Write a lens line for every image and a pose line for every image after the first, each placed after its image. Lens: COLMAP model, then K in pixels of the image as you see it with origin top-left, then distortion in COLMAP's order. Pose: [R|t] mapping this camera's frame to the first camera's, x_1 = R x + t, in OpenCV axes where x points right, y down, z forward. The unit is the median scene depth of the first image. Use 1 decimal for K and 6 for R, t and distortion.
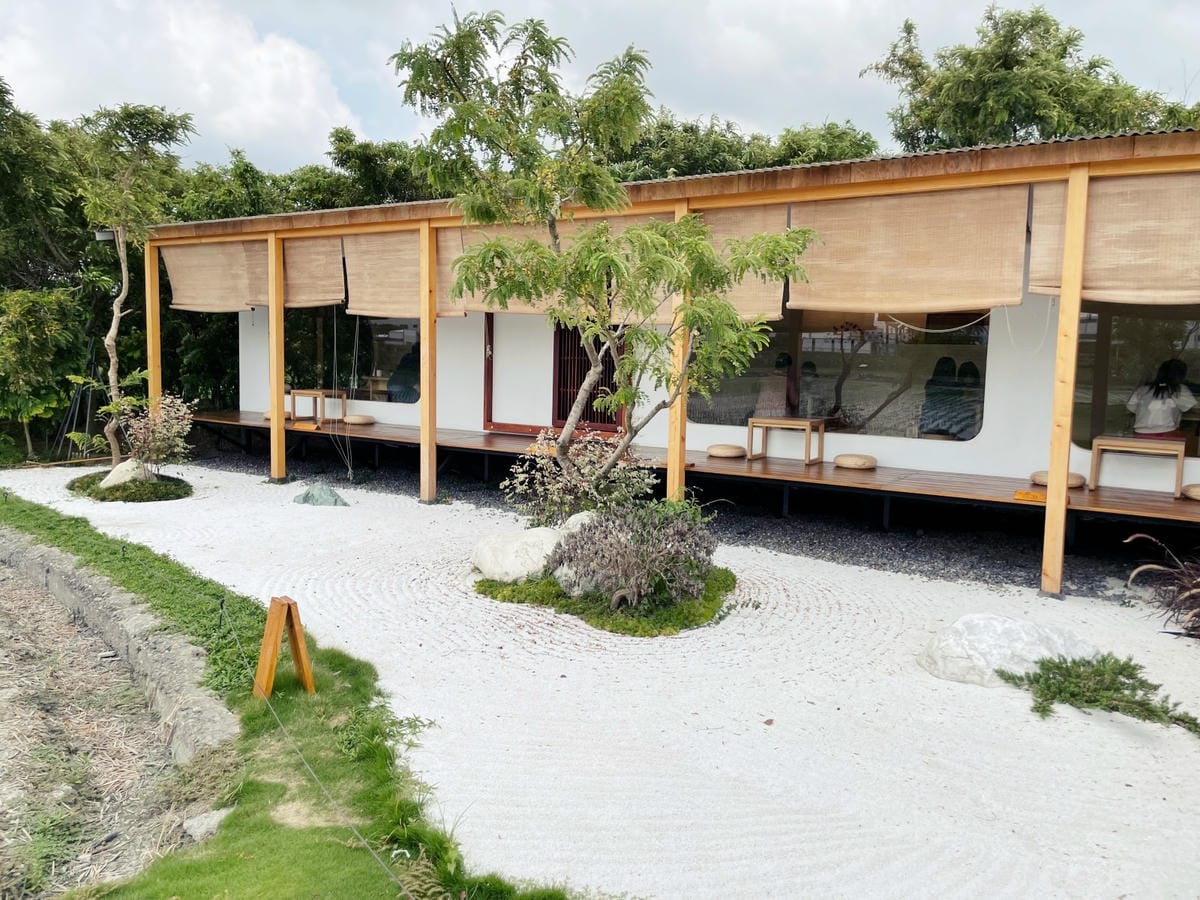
lens RADIAL K [[931.4, 0, 573.9], [0, 931.4, 453.8], [0, 0, 1]] dist [0.080208, -0.111620]
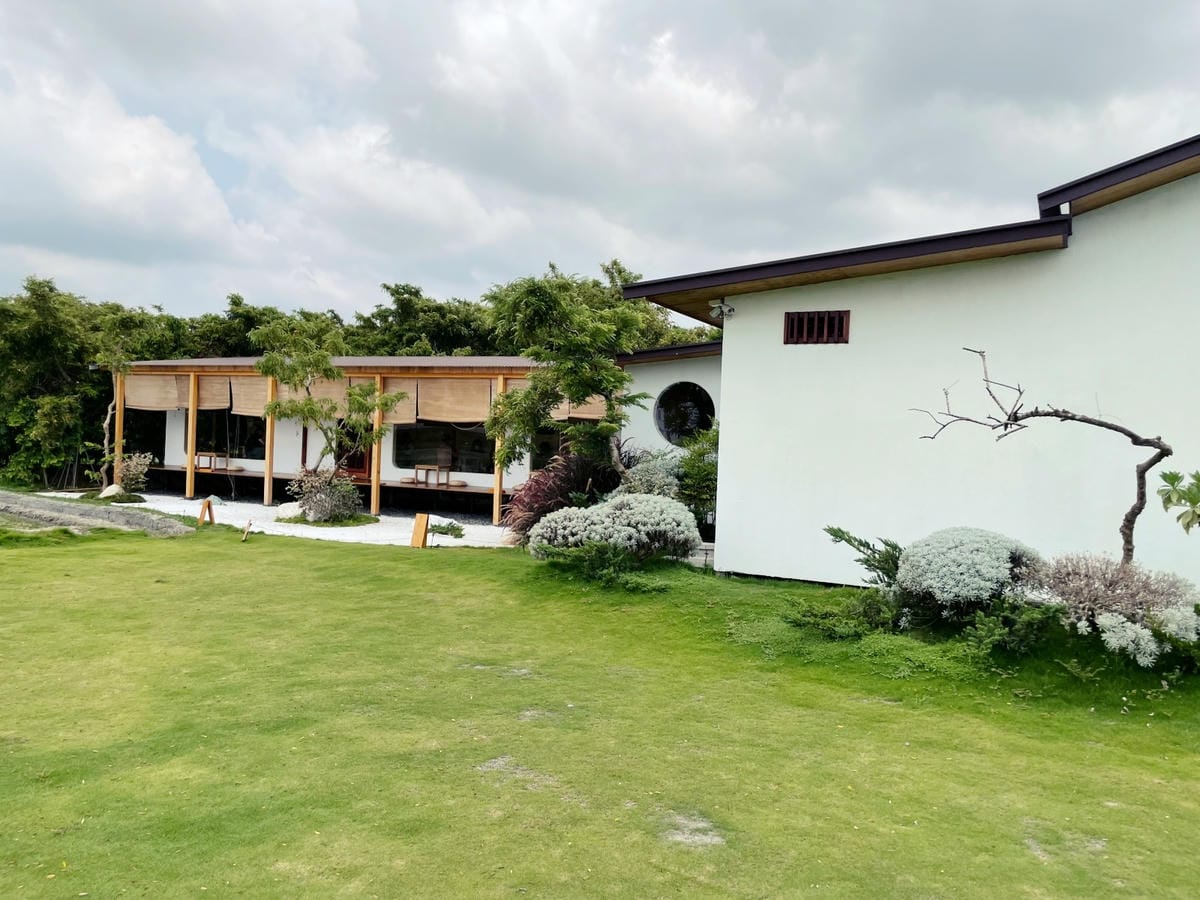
lens RADIAL K [[1003.5, 0, 645.7], [0, 1003.5, 436.9], [0, 0, 1]] dist [0.084349, -0.148531]
pose [[0.989518, 0.015139, 0.143617, 0.314150], [-0.000307, 0.994708, -0.102738, 0.118154], [-0.144412, 0.101617, 0.984286, -1.211794]]
